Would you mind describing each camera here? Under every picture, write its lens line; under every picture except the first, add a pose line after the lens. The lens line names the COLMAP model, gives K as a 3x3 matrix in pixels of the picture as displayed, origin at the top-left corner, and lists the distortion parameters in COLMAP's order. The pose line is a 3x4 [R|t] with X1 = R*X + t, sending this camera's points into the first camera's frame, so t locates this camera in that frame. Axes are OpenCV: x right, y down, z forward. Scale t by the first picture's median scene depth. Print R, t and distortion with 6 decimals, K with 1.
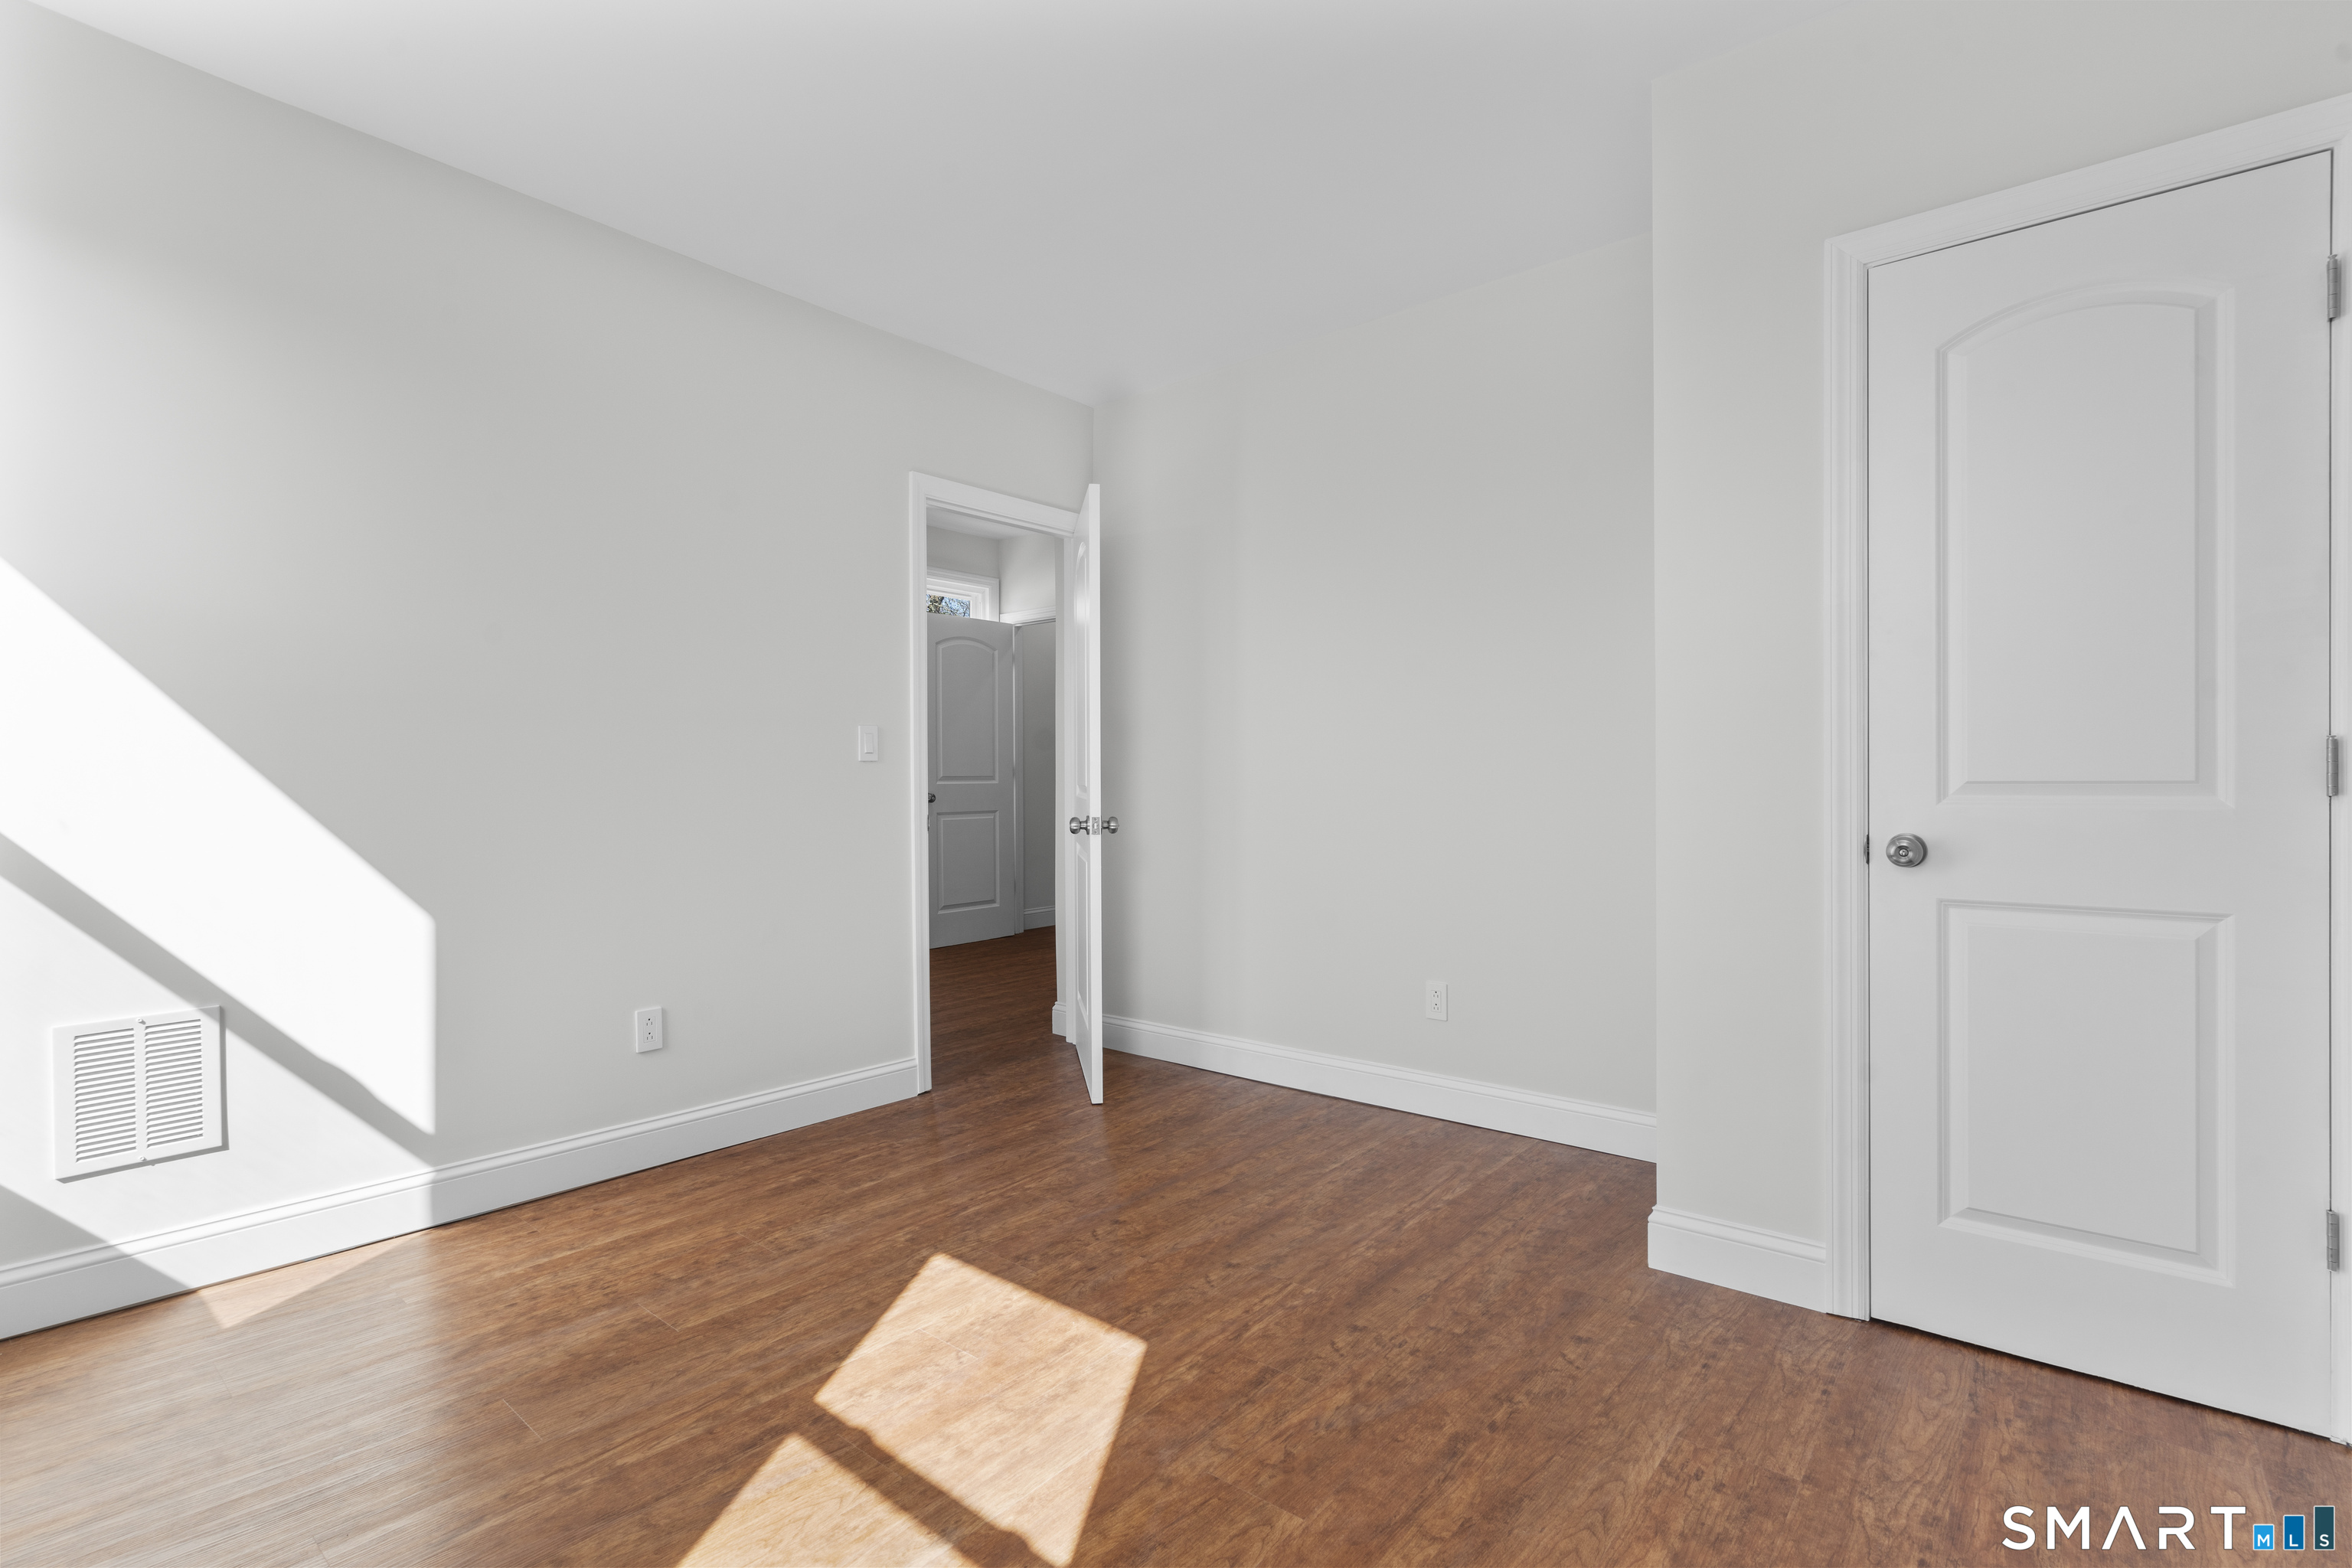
lens RADIAL K [[1073.8, 0, 1175.0], [0, 1073.8, 787.3], [0, 0, 1]] dist [0.000362, 0.001336]
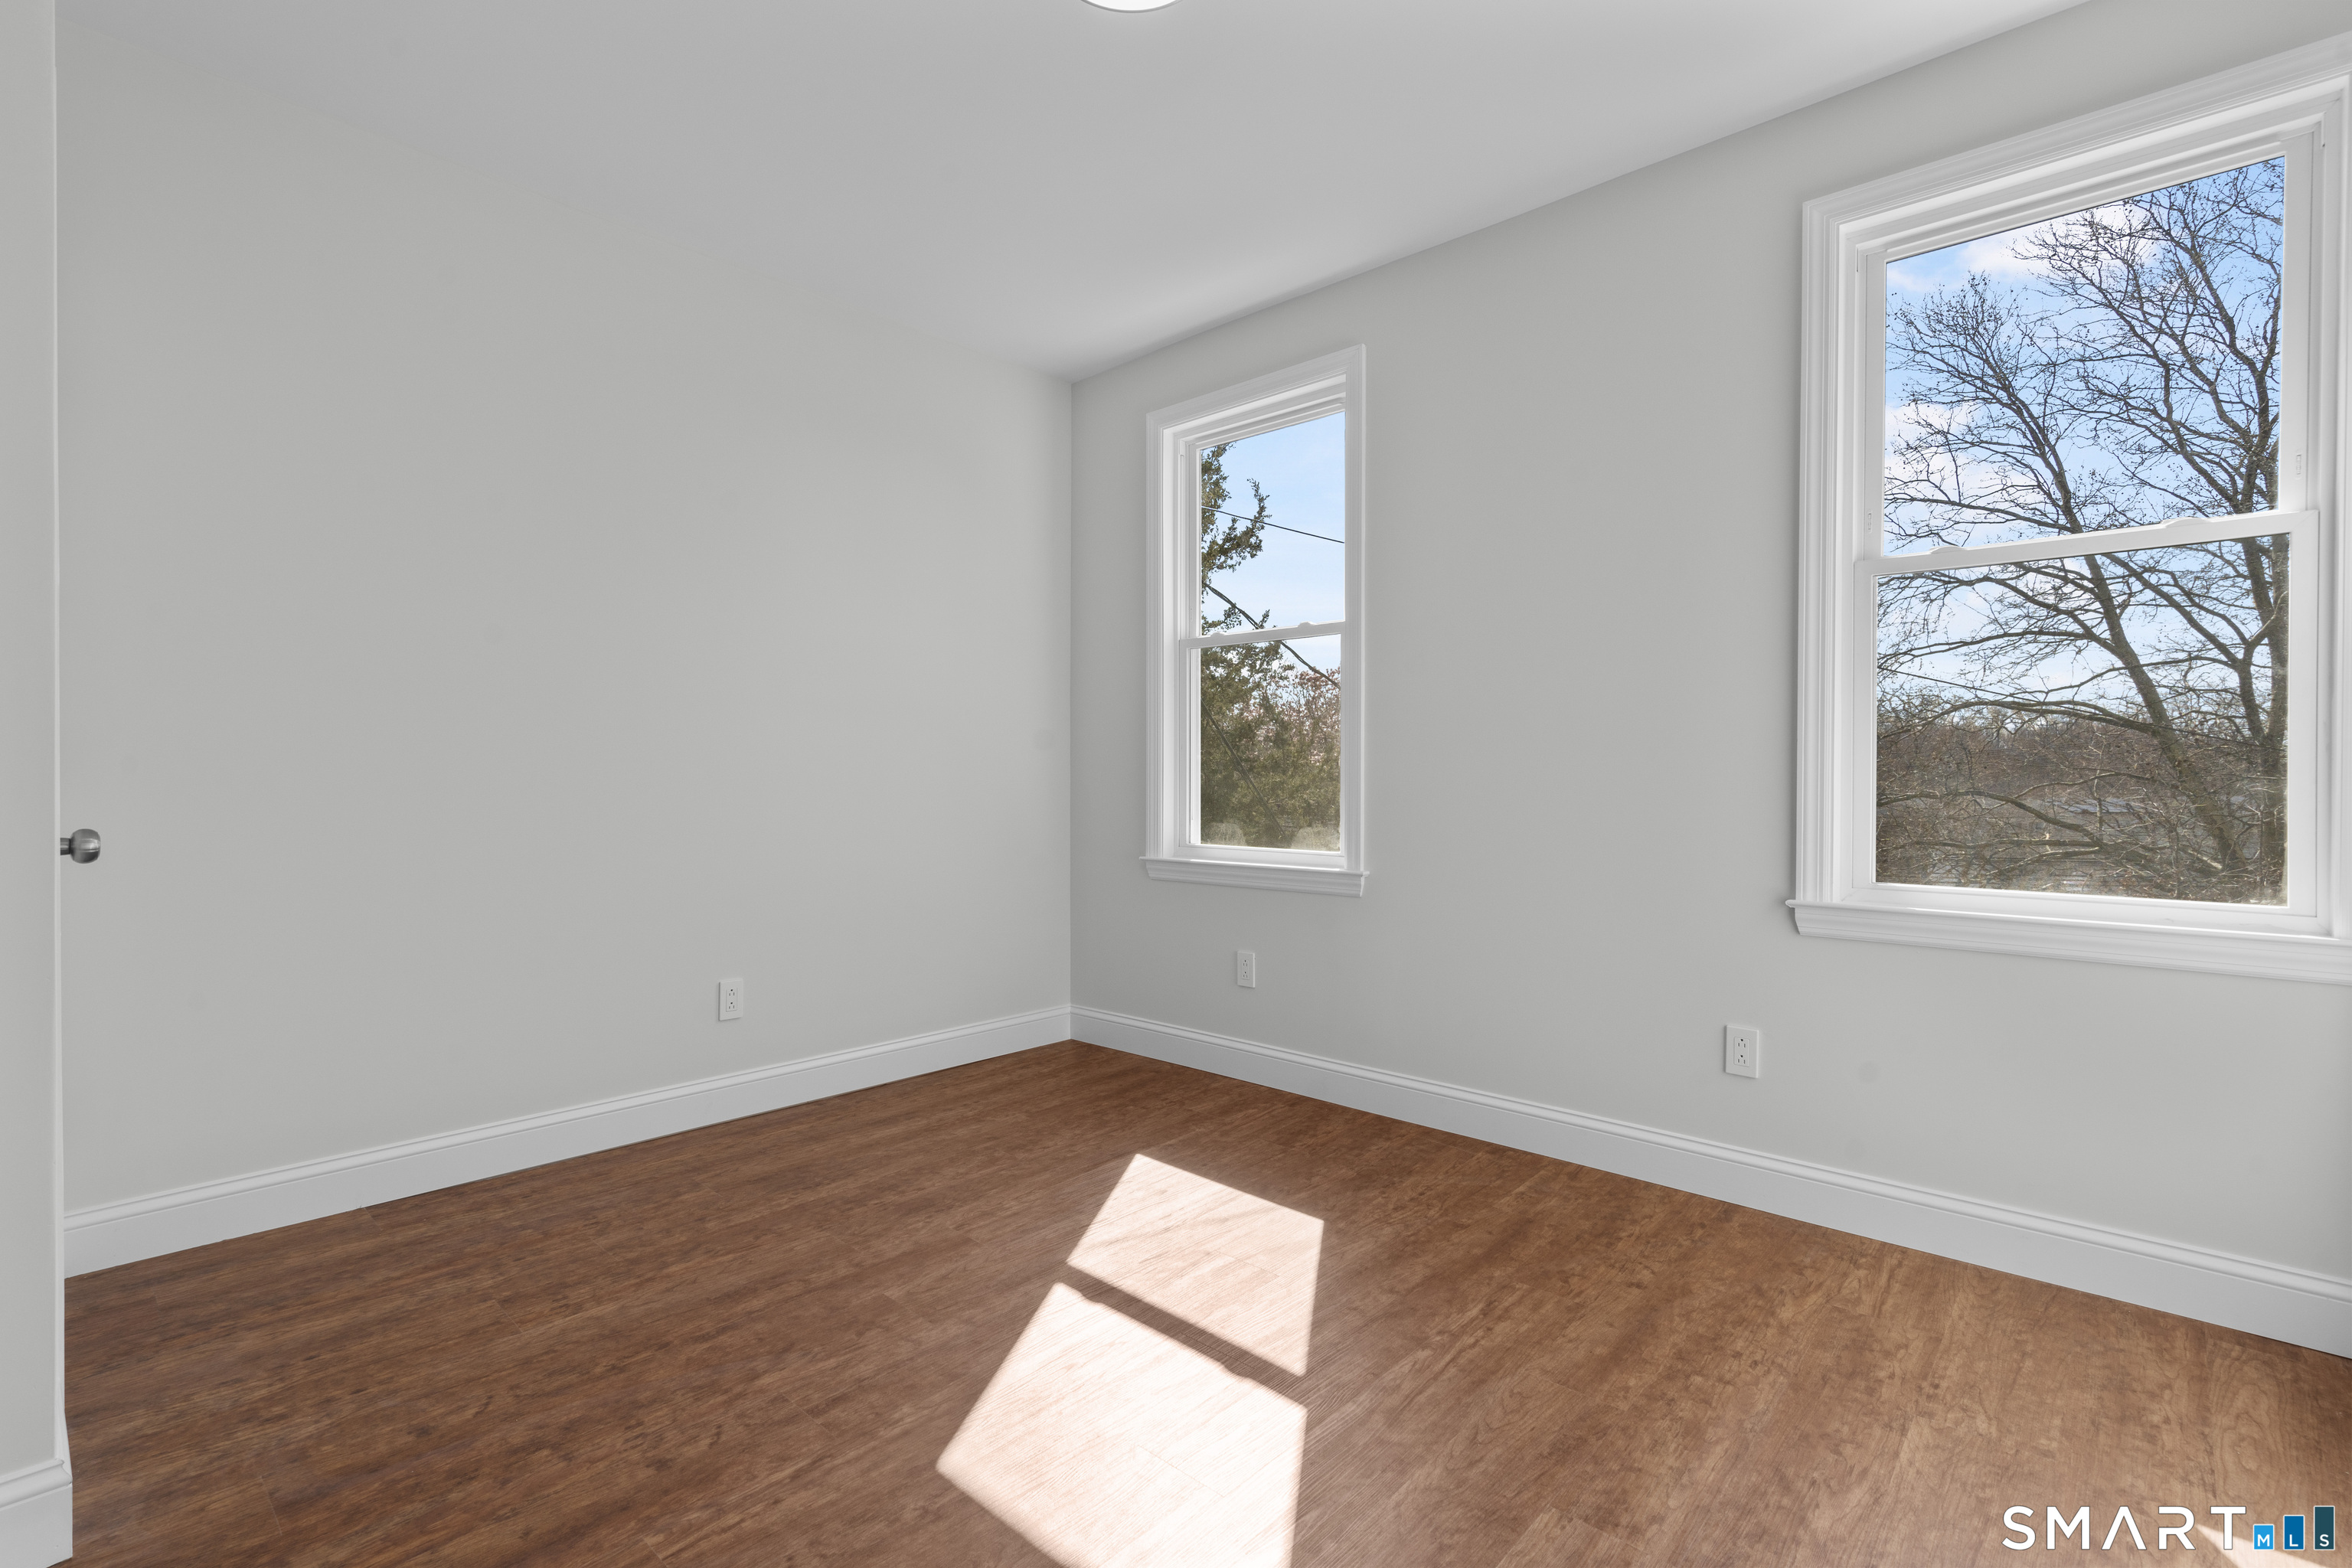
lens RADIAL K [[1073.8, 0, 1175.0], [0, 1073.8, 787.3], [0, 0, 1]] dist [0.000362, 0.001336]
pose [[-0.999088, -0.000780, 0.042693, -0.264301], [-0.000333, 0.999945, 0.010481, 0.002597], [-0.042699, 0.010457, -0.999033, 1.957102]]
